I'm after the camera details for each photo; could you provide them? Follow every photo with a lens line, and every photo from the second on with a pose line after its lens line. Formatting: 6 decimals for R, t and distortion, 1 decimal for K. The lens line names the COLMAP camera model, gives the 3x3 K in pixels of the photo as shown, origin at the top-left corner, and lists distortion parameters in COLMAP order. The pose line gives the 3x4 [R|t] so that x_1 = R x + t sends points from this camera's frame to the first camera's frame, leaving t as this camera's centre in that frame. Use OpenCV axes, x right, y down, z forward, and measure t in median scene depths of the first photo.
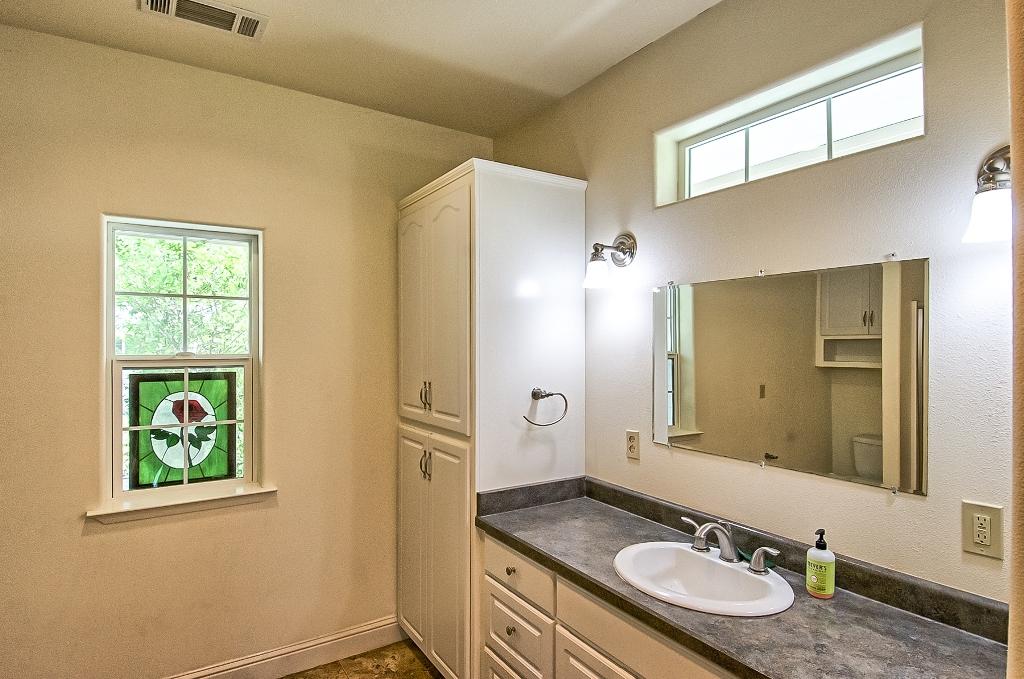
lens RADIAL K [[529.6, 0, 503.8], [0, 529.6, 342.1], [0, 0, 1]] dist [-0.005449, -0.018079]
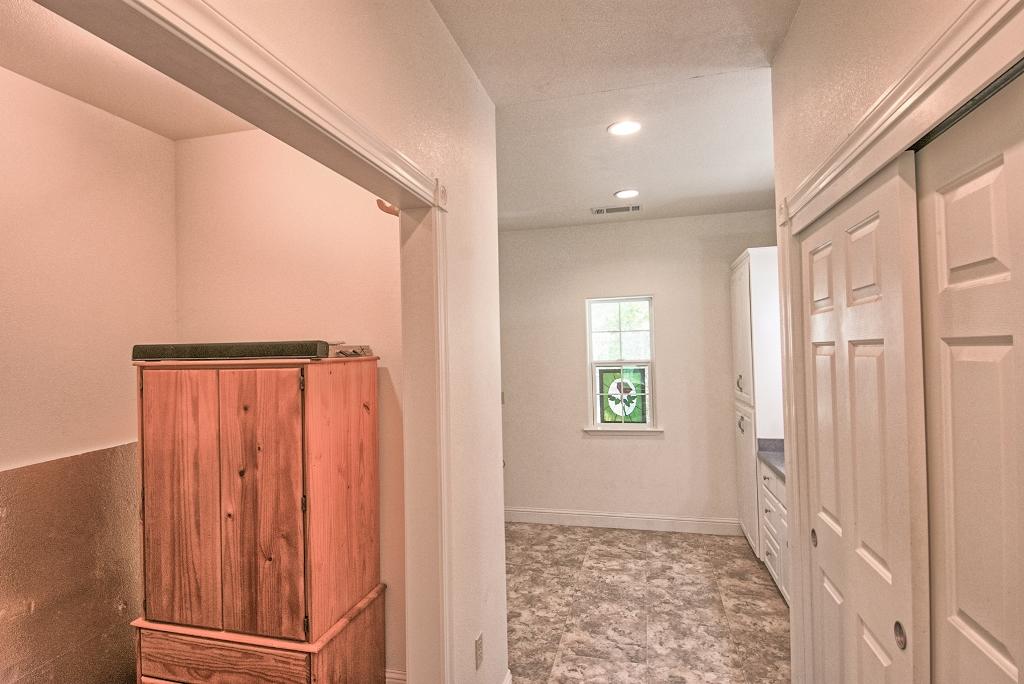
lens RADIAL K [[529.6, 0, 520.8], [0, 529.6, 341.3], [0, 0, 1]] dist [-0.005449, -0.018079]
pose [[0.696184, -0.027228, -0.717347, 0.605805], [0.032787, 0.999444, -0.006115, -0.049626], [0.717114, -0.019263, 0.696690, -0.716221]]
